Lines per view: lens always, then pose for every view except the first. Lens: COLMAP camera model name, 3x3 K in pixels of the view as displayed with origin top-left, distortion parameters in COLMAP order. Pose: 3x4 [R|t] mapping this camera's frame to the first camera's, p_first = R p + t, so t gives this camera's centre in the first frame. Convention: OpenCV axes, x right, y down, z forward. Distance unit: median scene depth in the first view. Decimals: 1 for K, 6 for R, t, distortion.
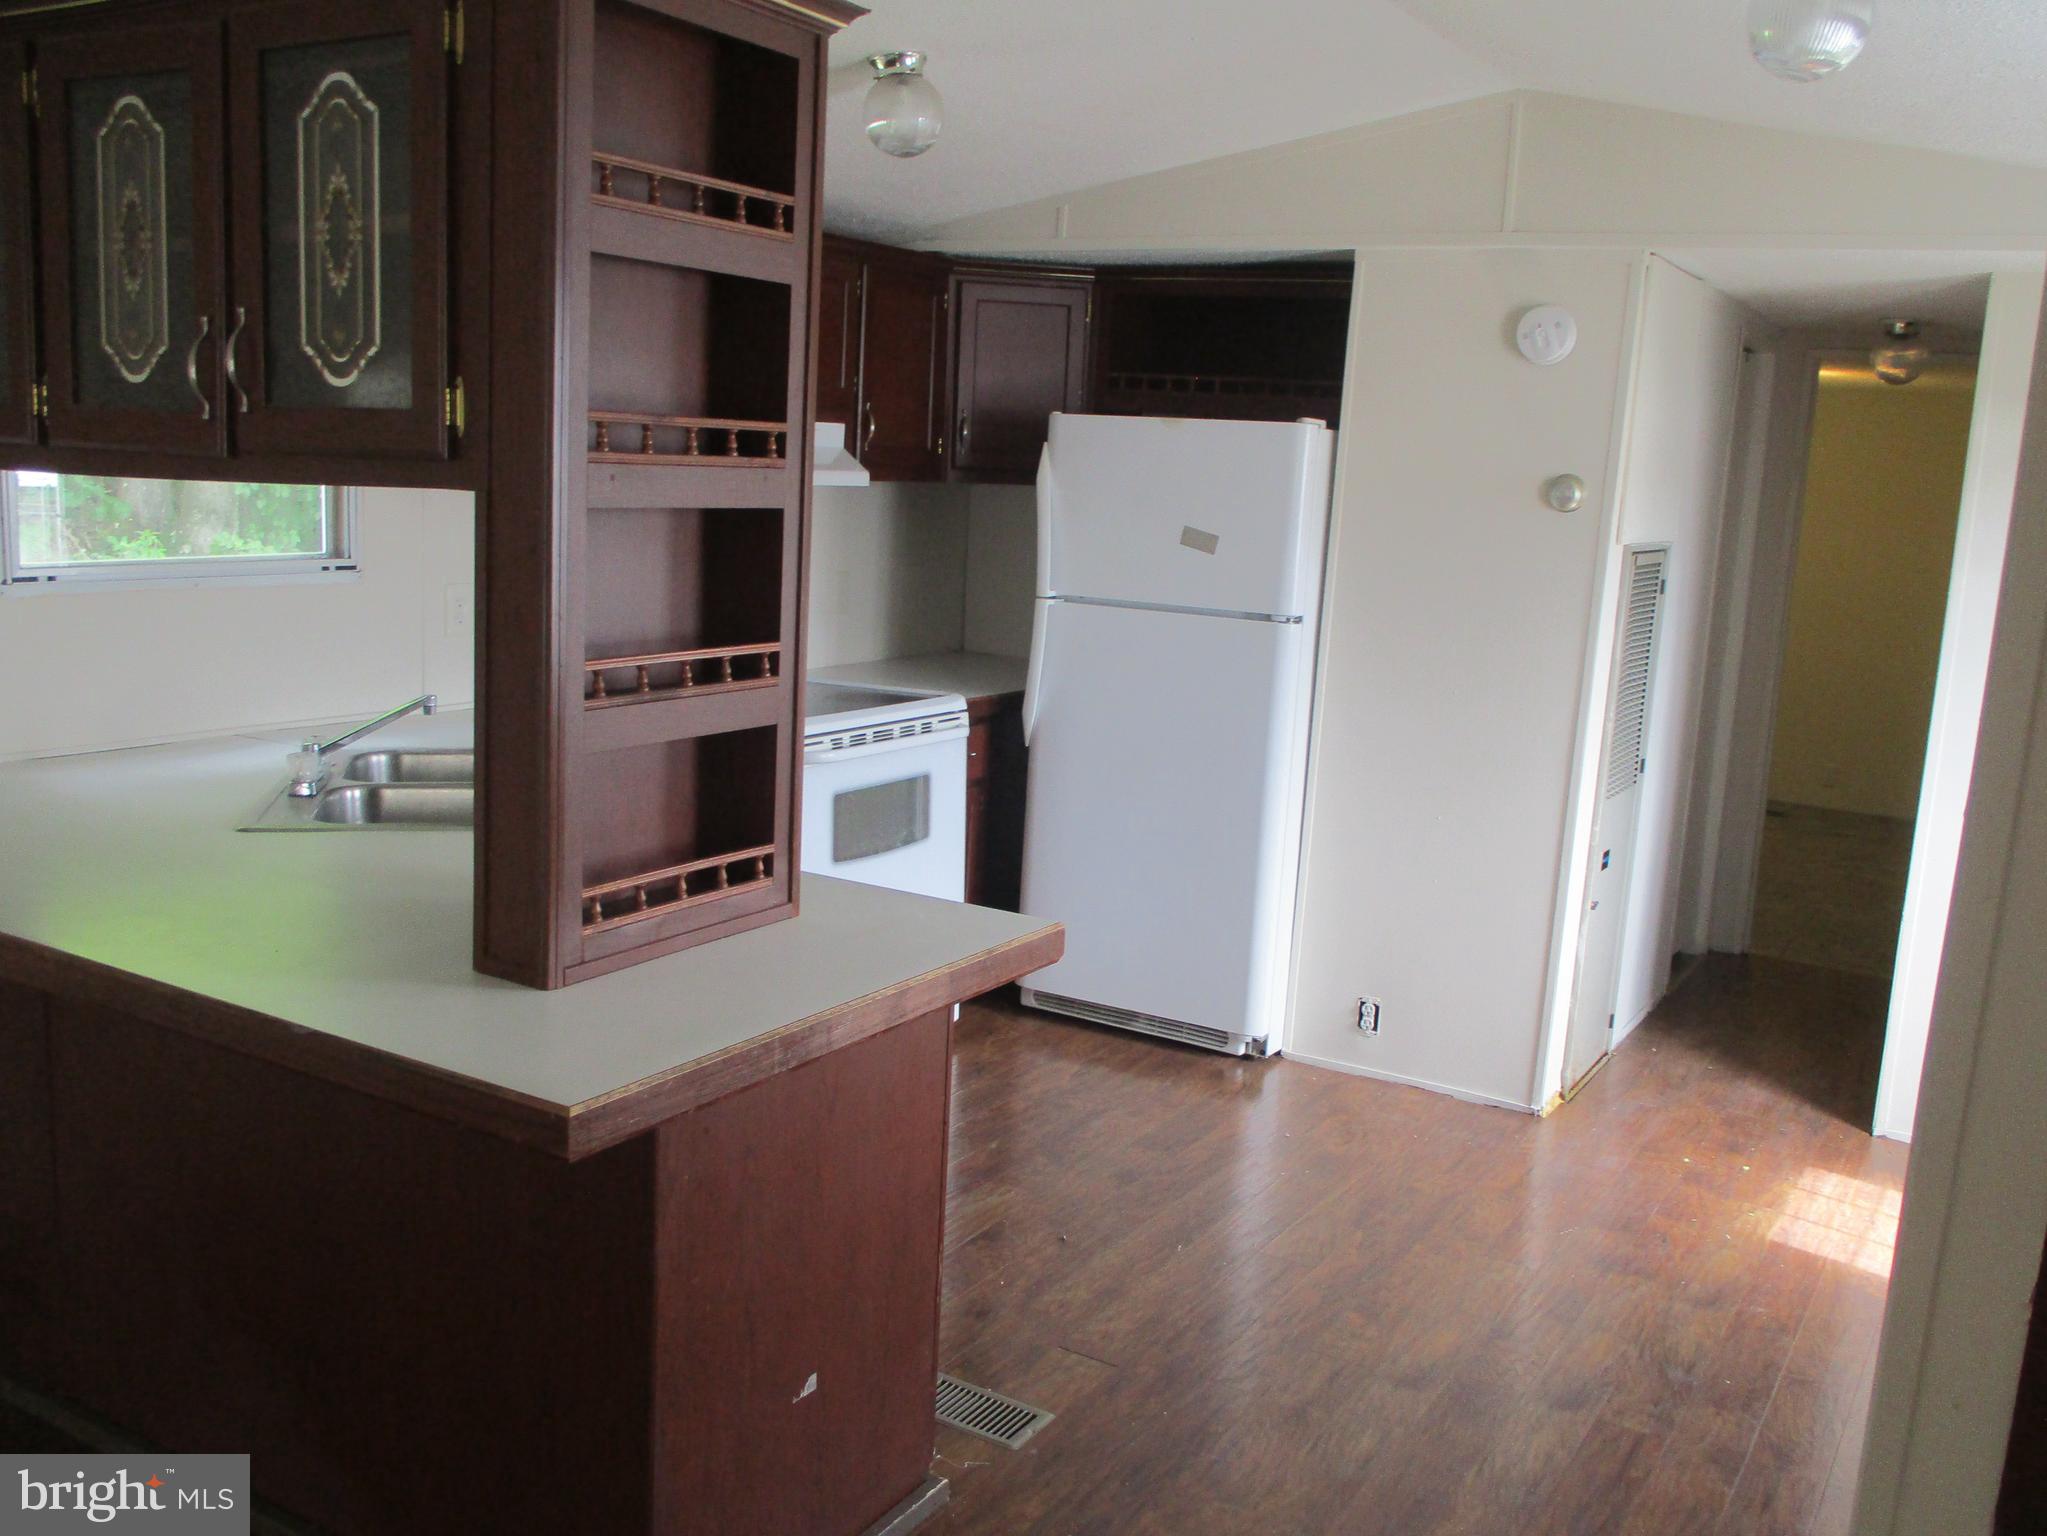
lens RADIAL K [[1780.4, 0, 1023.5], [0, 1780.4, 768.0], [0, 0, 1]] dist [-0.012796, 0.000365]
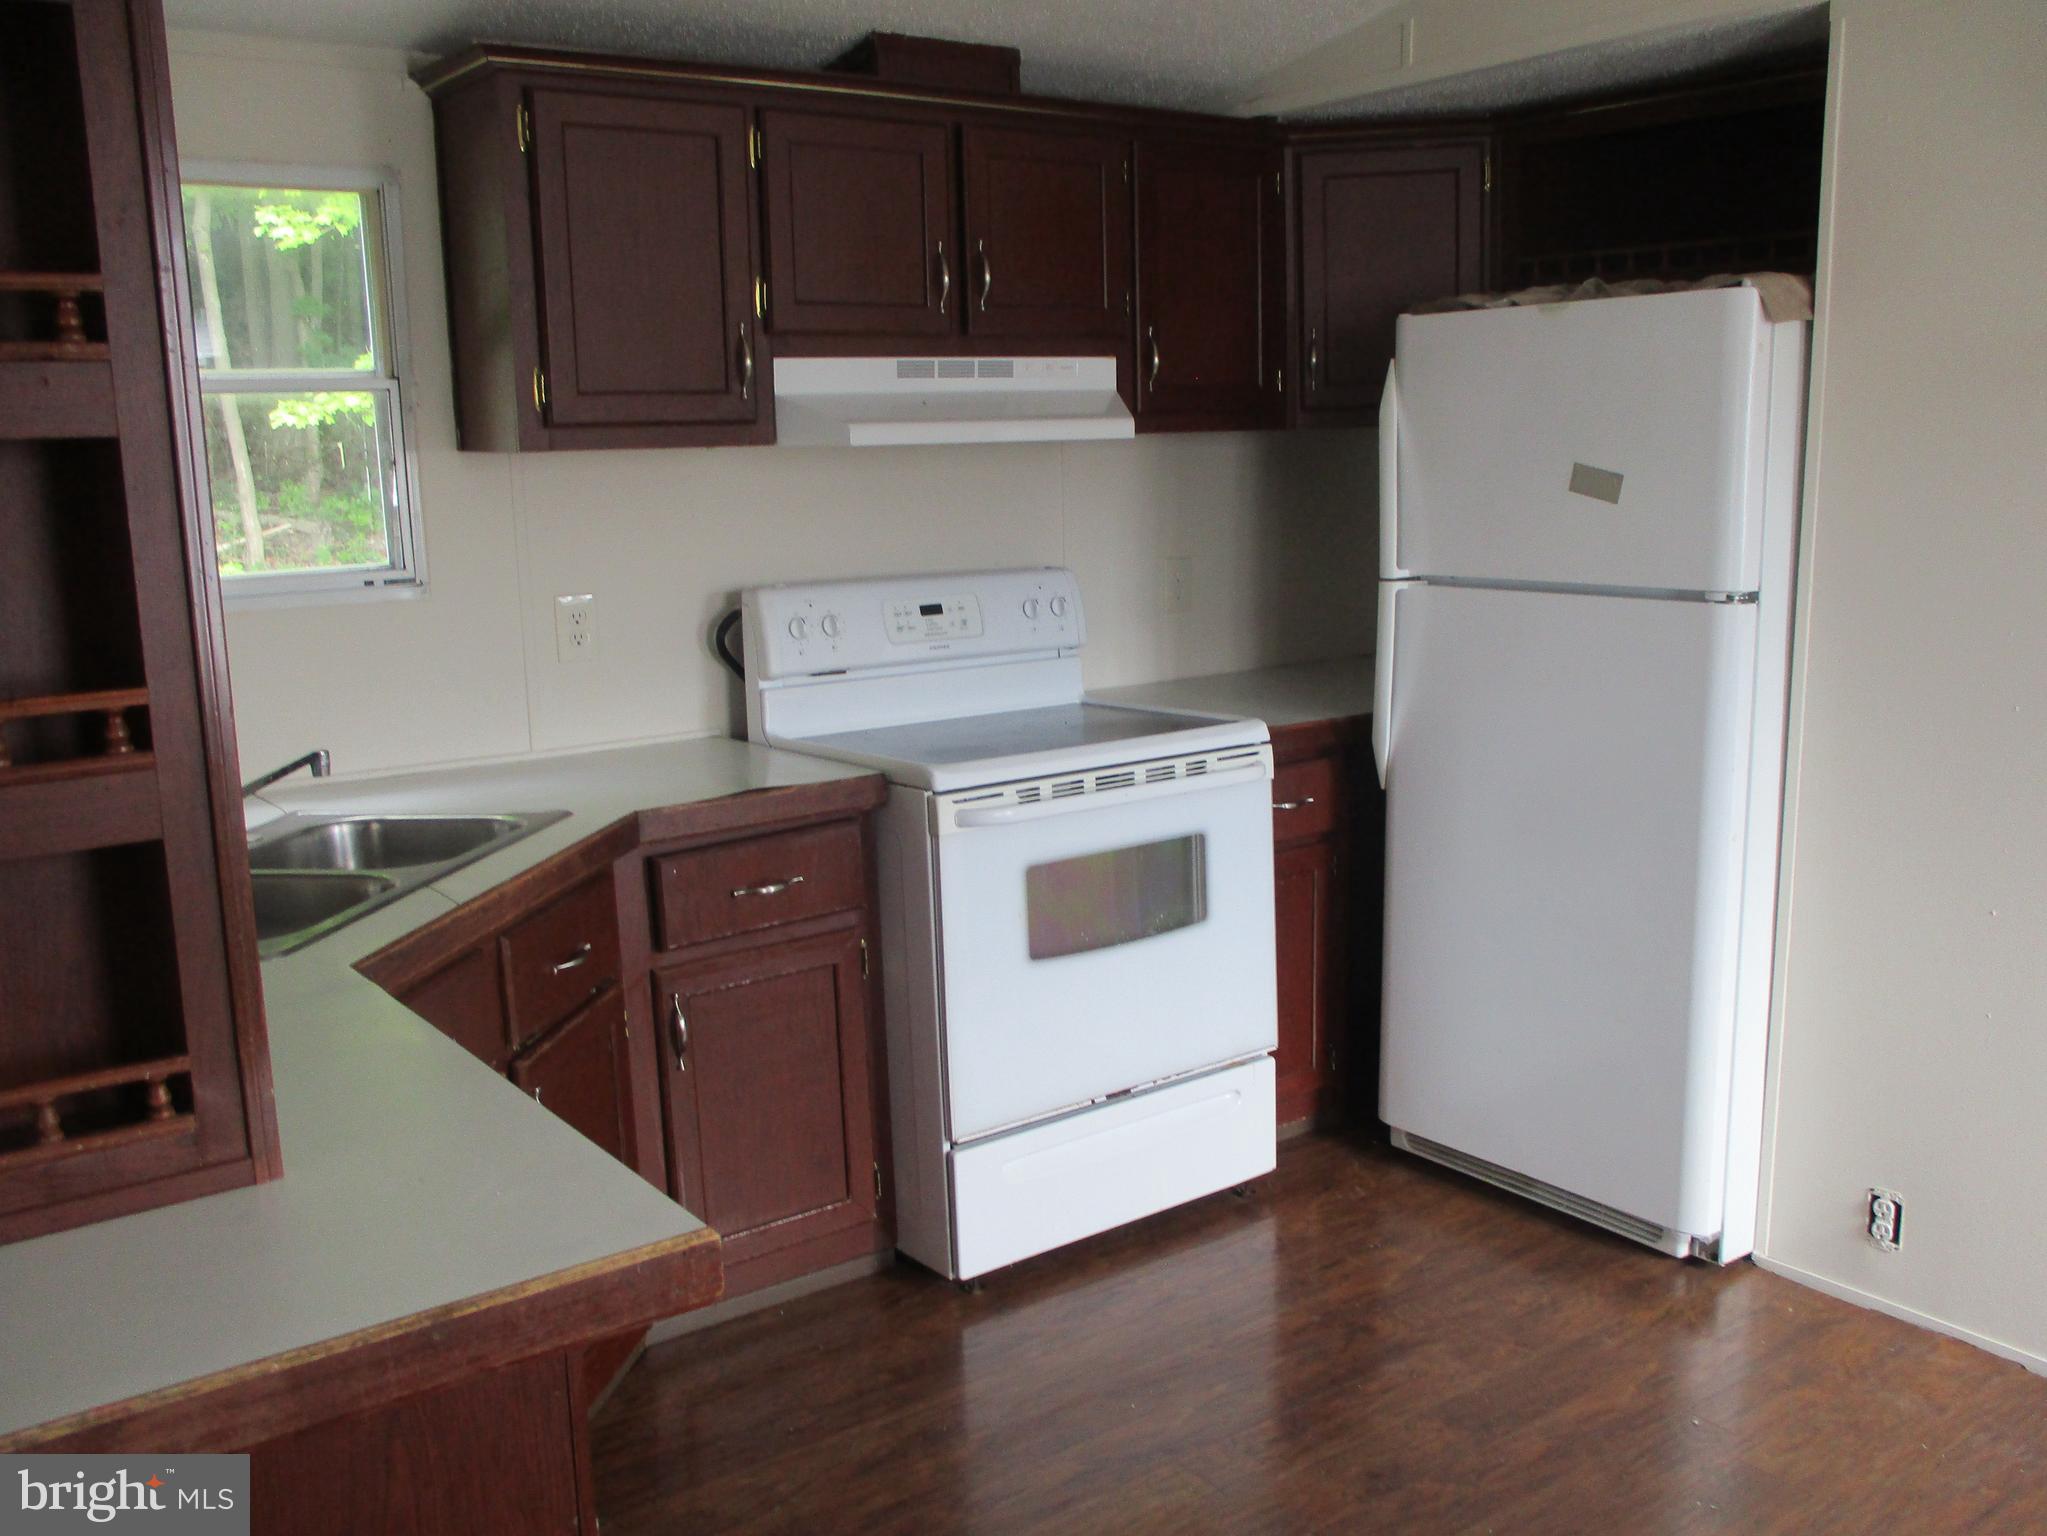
lens RADIAL K [[1841.1, 0, 1023.5], [0, 1841.1, 768.0], [0, 0, 1]] dist [-0.008525, -0.009321]
pose [[0.929443, -0.005638, -0.368923, 0.149627], [0.005185, 0.999984, -0.002219, -0.020933], [0.368930, 0.000150, 0.929457, 0.277607]]
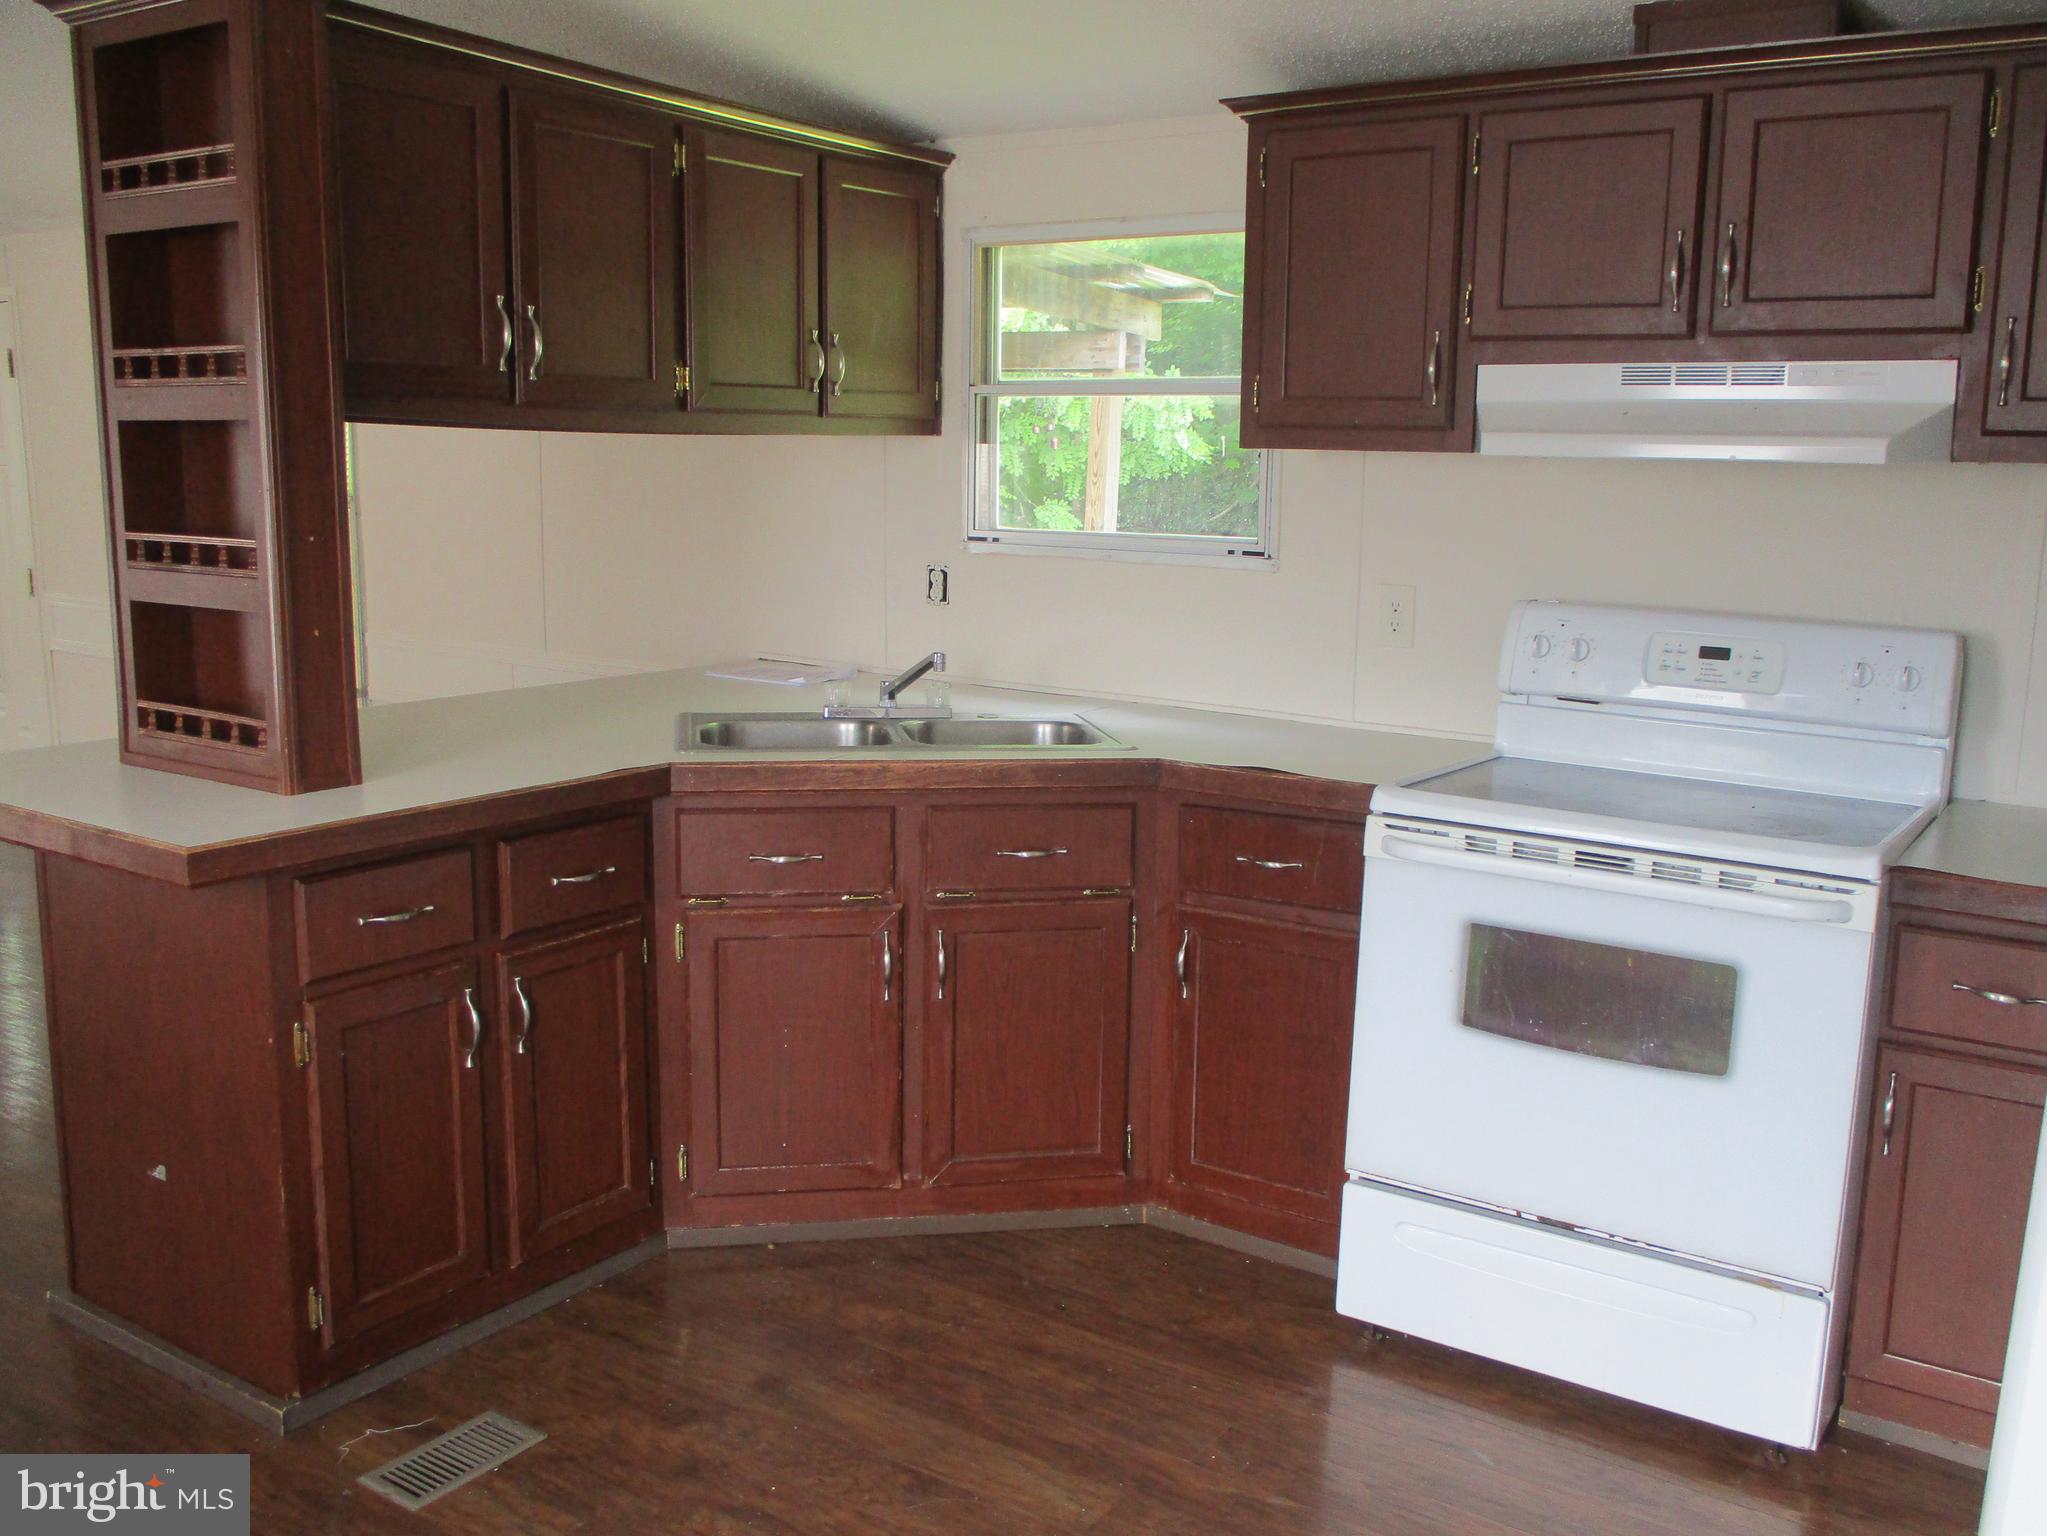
lens RADIAL K [[1852.7, 0, 1026.1], [0, 1852.7, 742.5], [0, 0, 1]] dist [-0.014176, -0.003221]
pose [[-0.031463, 0.111373, -0.993281, 0.510343], [-0.192952, 0.974402, 0.115368, -0.086731], [0.980704, 0.195286, -0.009168, 0.750801]]
